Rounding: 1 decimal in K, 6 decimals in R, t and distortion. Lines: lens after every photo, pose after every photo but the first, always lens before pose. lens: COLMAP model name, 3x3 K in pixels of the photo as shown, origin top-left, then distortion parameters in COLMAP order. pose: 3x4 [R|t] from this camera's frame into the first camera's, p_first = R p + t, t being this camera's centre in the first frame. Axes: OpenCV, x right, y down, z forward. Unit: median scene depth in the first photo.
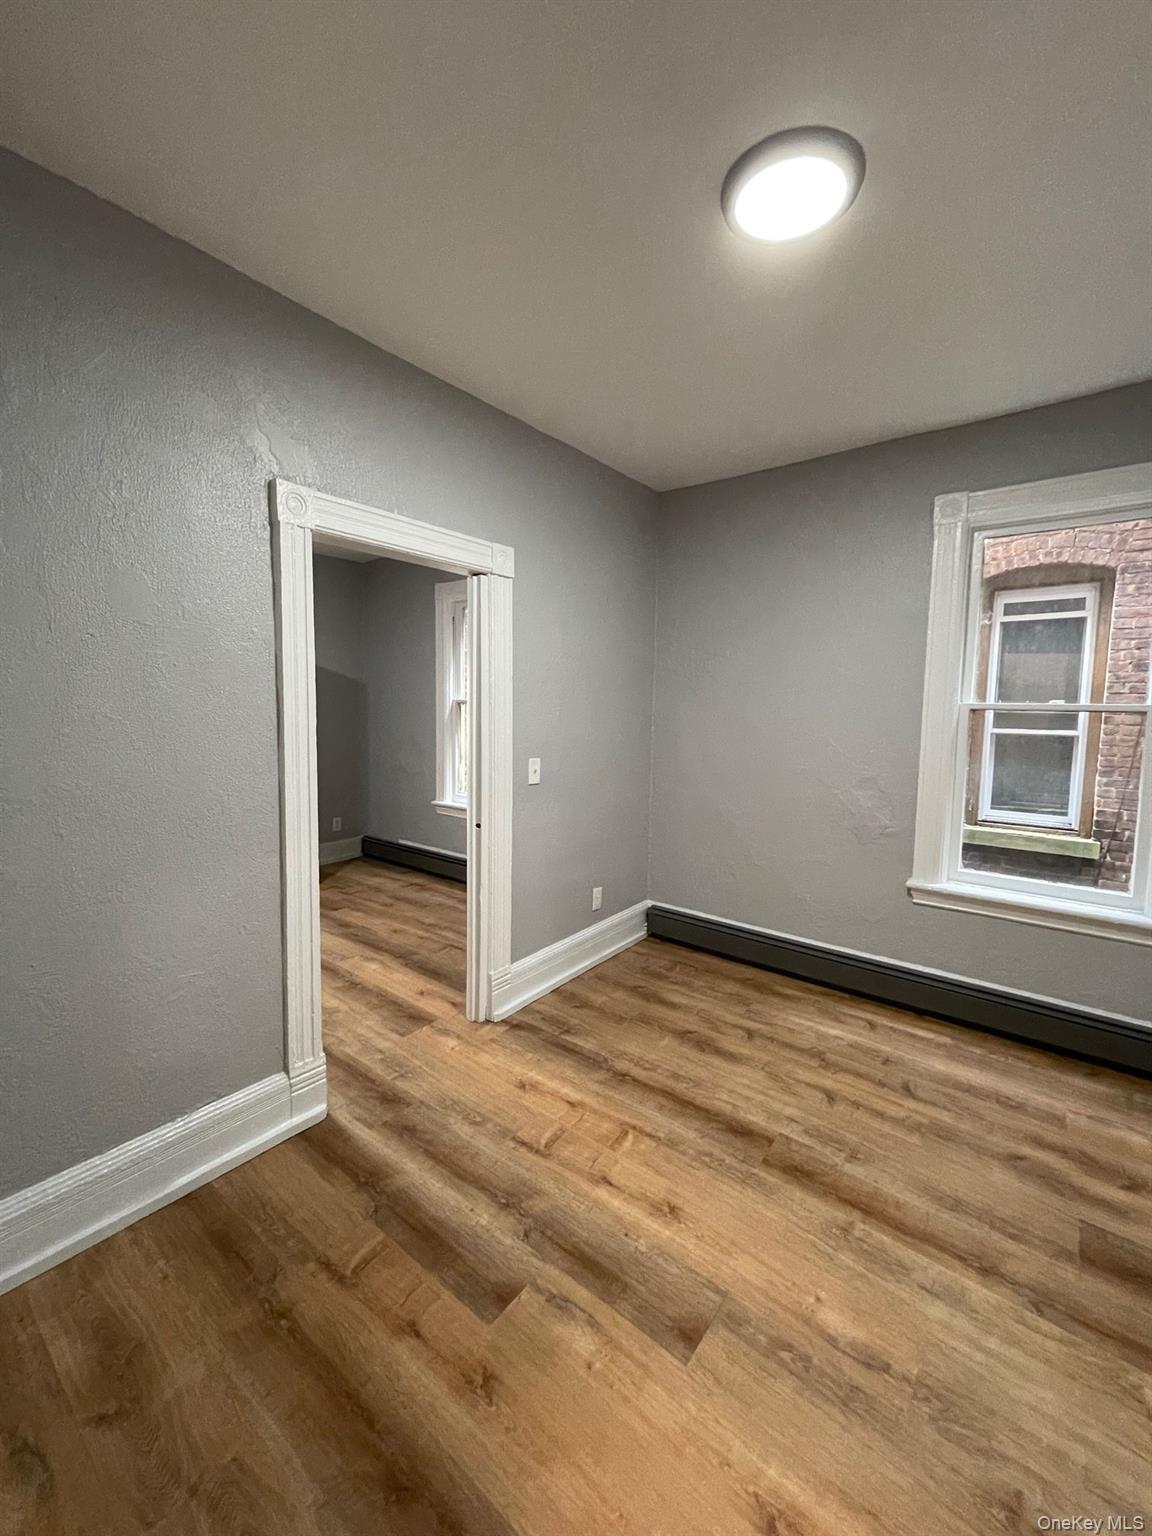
lens RADIAL K [[619.7, 0, 569.4], [0, 619.7, 757.9], [0, 0, 1]] dist [-0.014612, 0.009020]
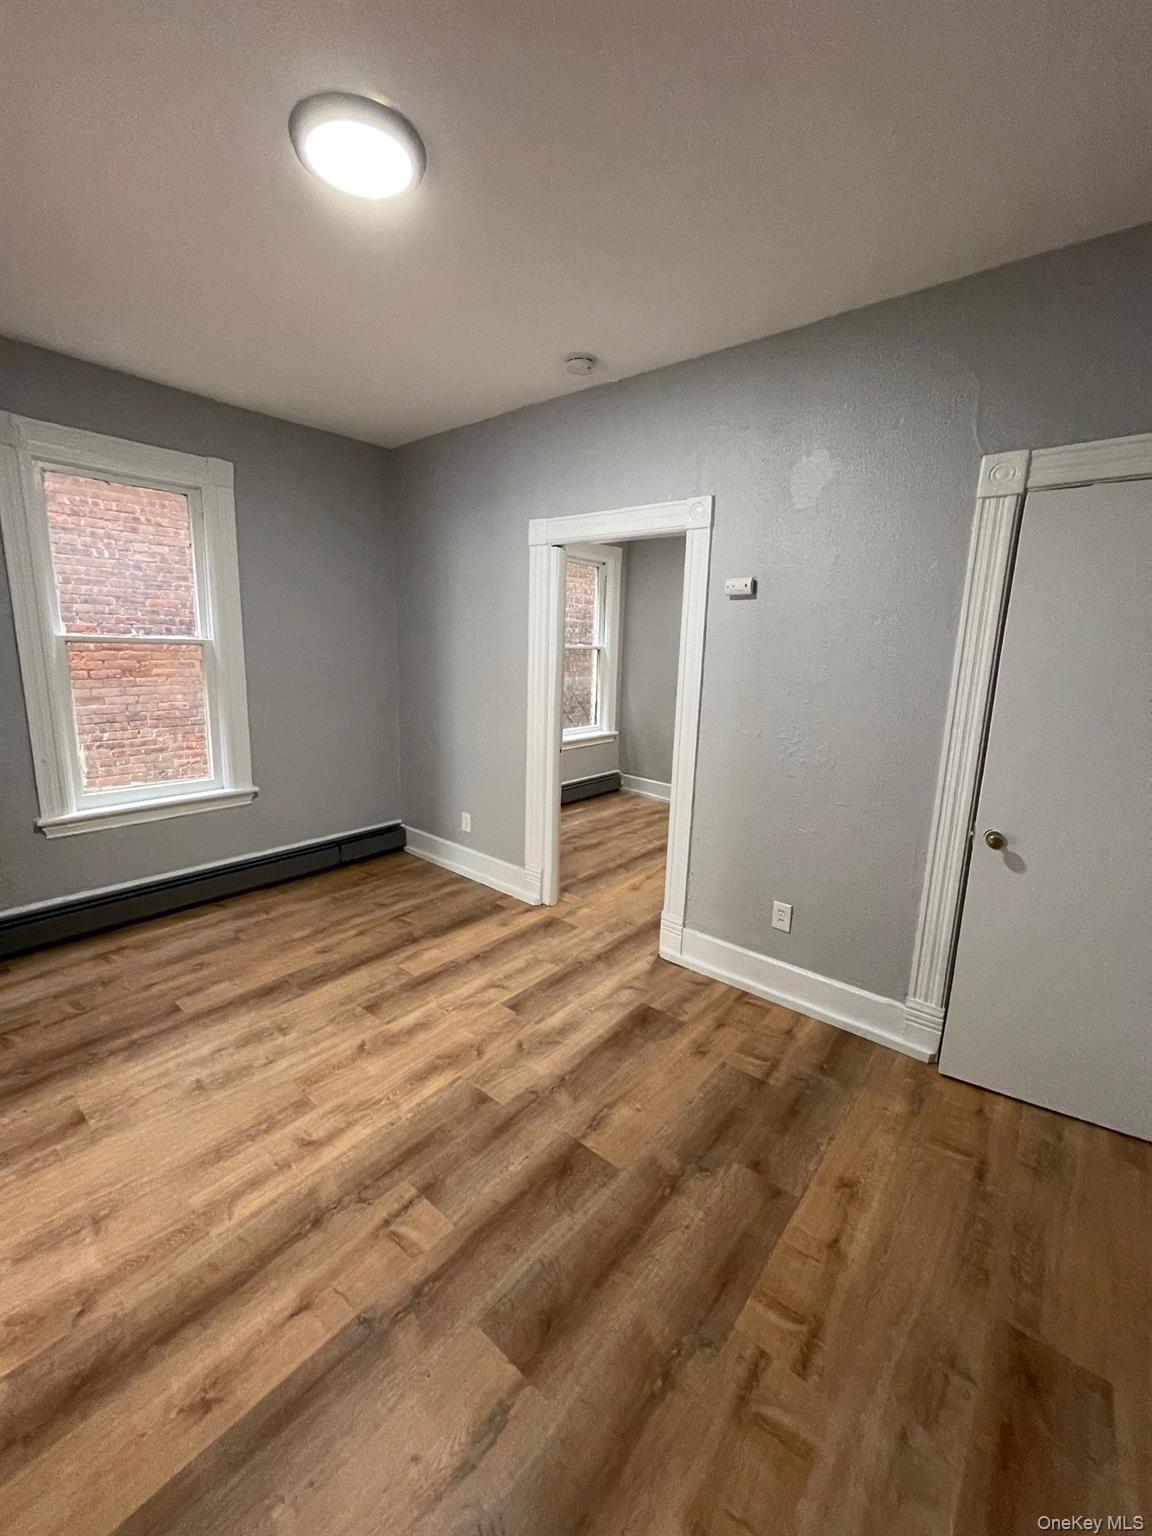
lens RADIAL K [[619.7, 0, 569.4], [0, 619.7, 757.9], [0, 0, 1]] dist [-0.014612, 0.009020]
pose [[0.027751, -0.201439, 0.979108, -1.383546], [0.052327, 0.978435, 0.199817, -0.137003], [-0.998244, 0.045688, 0.037693, 0.914093]]
